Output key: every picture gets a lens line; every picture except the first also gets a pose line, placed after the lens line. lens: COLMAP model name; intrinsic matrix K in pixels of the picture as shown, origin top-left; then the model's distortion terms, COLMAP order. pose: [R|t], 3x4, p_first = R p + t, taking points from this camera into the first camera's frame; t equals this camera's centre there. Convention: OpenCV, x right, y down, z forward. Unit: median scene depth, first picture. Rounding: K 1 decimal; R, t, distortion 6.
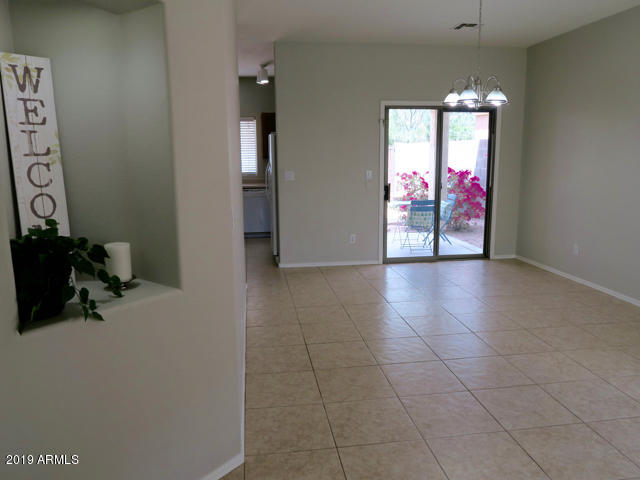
lens RADIAL K [[506.9, 0, 320.9], [0, 506.9, 239.7], [0, 0, 1]] dist [-0.021093, 0.008993]
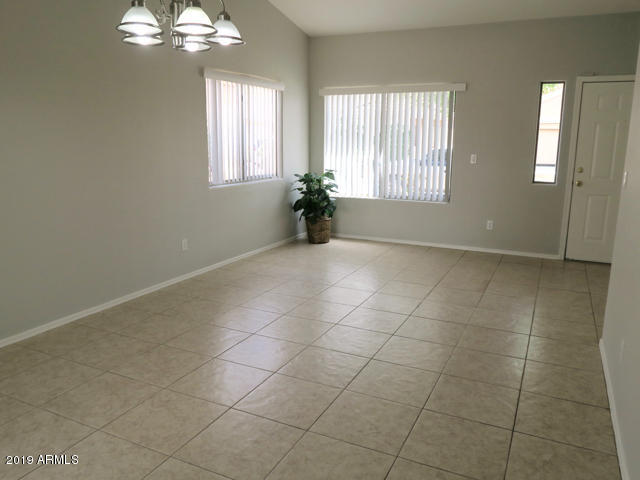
lens RADIAL K [[506.9, 0, 323.8], [0, 506.9, 235.4], [0, 0, 1]] dist [-0.021093, 0.008993]
pose [[-0.839108, -0.109268, 0.532877, -0.146300], [0.088029, 0.939428, 0.331250, -0.269174], [-0.536794, 0.324864, -0.778663, 1.588976]]
